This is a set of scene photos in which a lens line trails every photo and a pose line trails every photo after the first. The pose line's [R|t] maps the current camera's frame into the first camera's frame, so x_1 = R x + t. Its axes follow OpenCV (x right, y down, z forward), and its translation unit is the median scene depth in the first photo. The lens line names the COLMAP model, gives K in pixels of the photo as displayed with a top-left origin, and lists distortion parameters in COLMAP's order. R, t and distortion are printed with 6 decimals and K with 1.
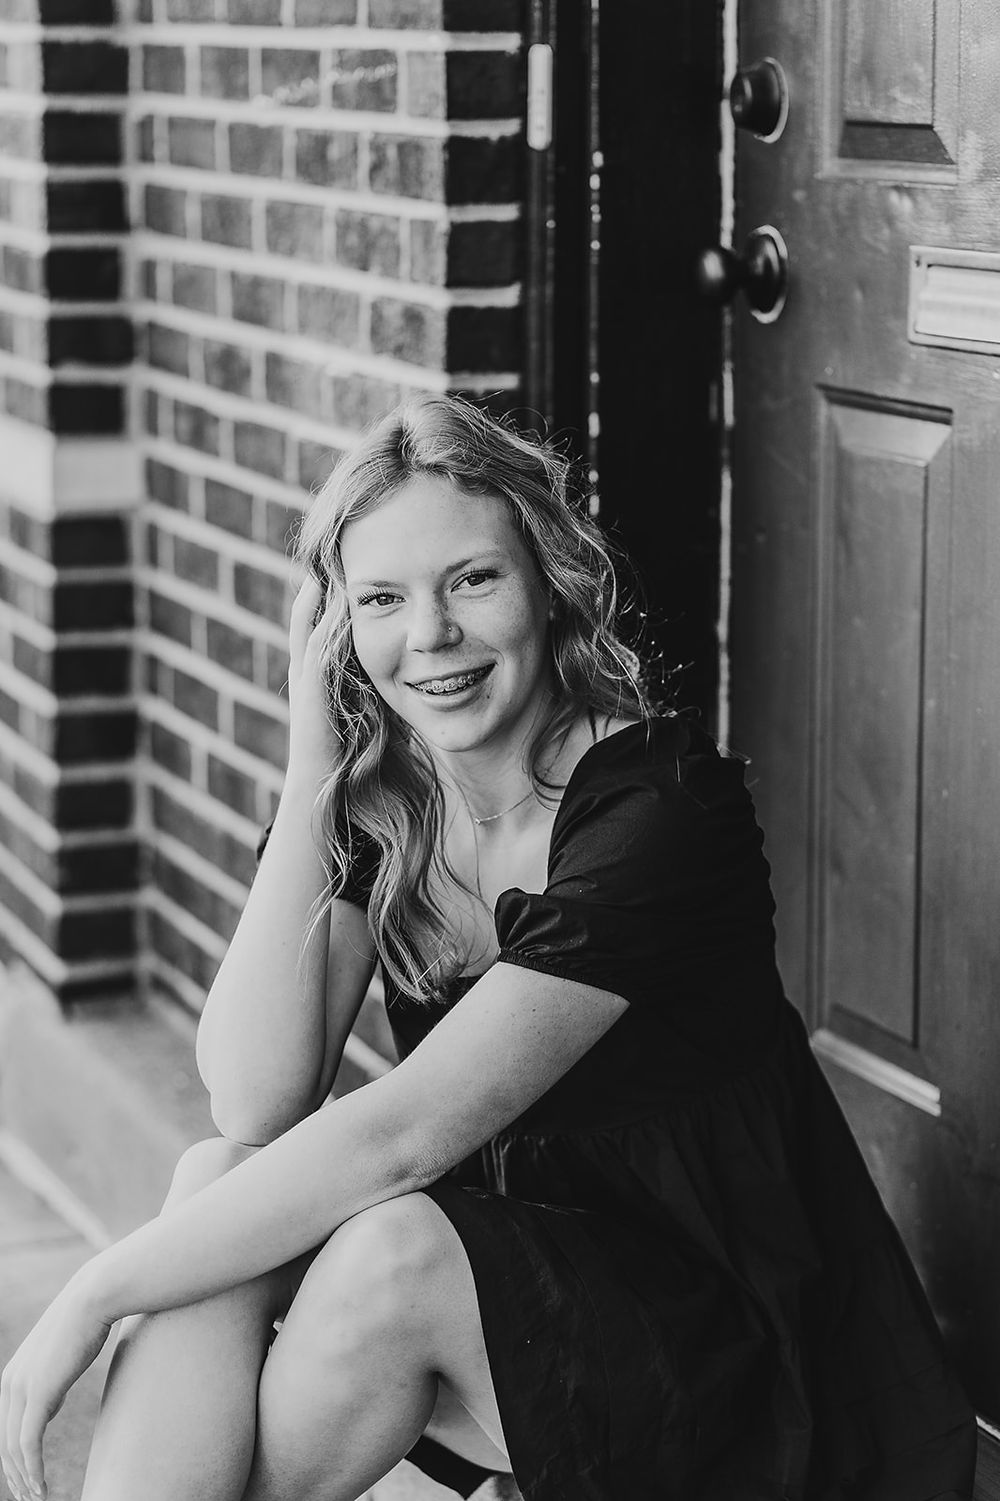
lens RADIAL K [[3870.6, 0, 499.6], [0, 3870.6, 789.0], [0, 0, 1]] dist [0.061014, 0.371055]
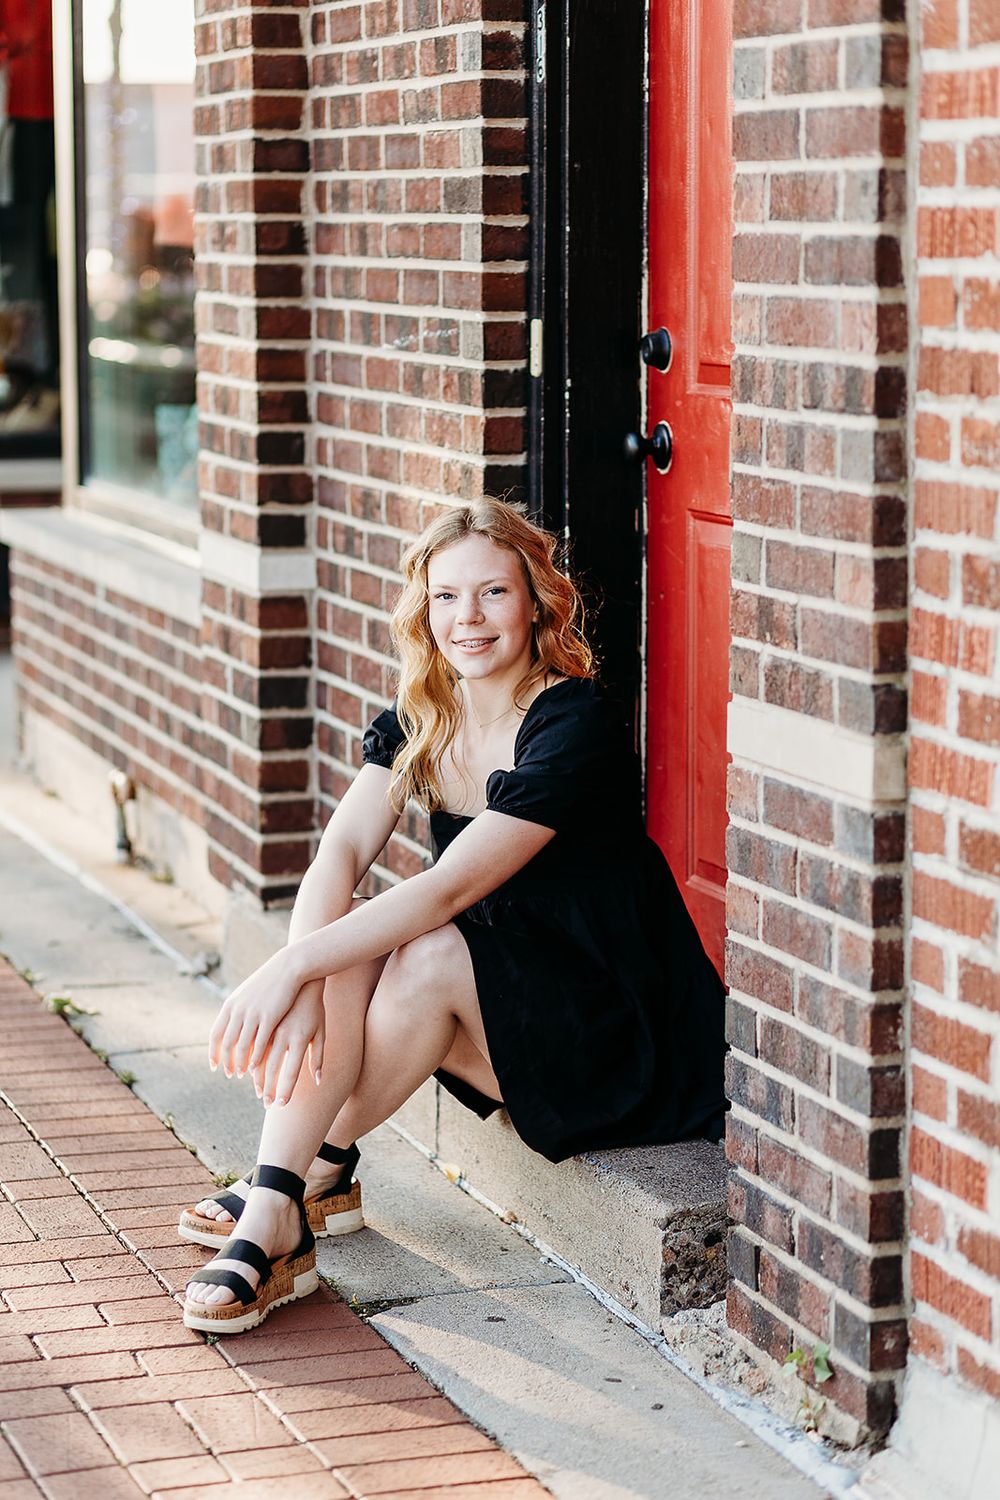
lens RADIAL K [[3752.5, 0, 501.7], [0, 3752.5, 841.5], [0, 0, 1]] dist [-0.036263, 0.606823]
pose [[0.998688, 0.005294, -0.050937, 0.077359], [-0.006778, 0.999557, -0.028986, 0.090107], [0.050761, 0.029293, 0.998281, -0.655778]]
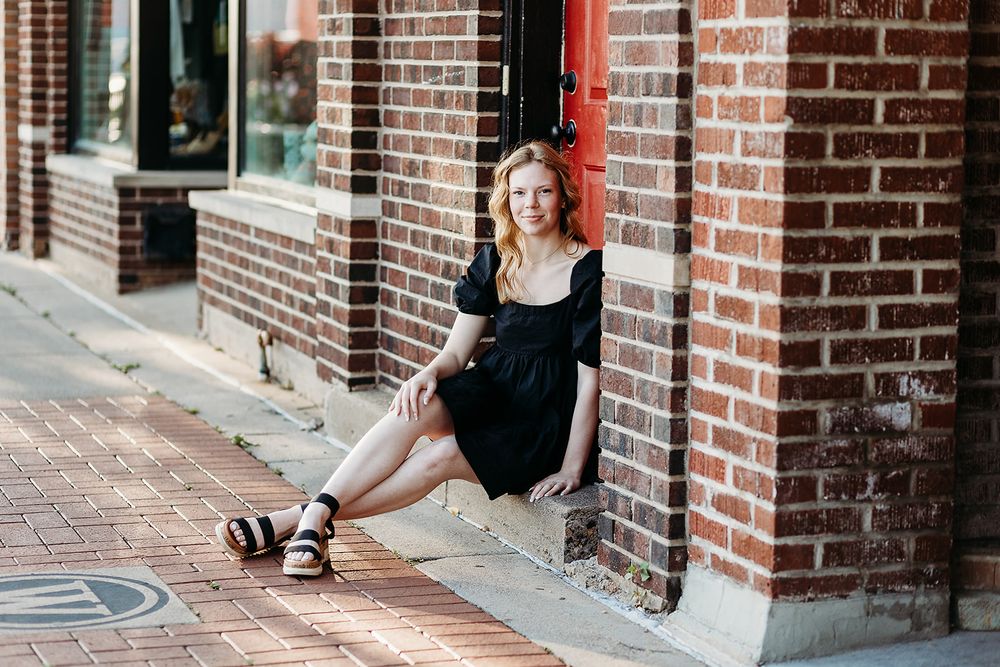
lens RADIAL K [[2501.7, 0, 499.4], [0, 2501.7, 428.9], [0, 0, 1]] dist [-0.036263, 0.606823]
pose [[0.999274, 0.020883, -0.031861, 0.075227], [-0.022557, 0.998334, -0.053105, 0.224414], [0.030699, 0.053785, 0.998081, -1.080372]]
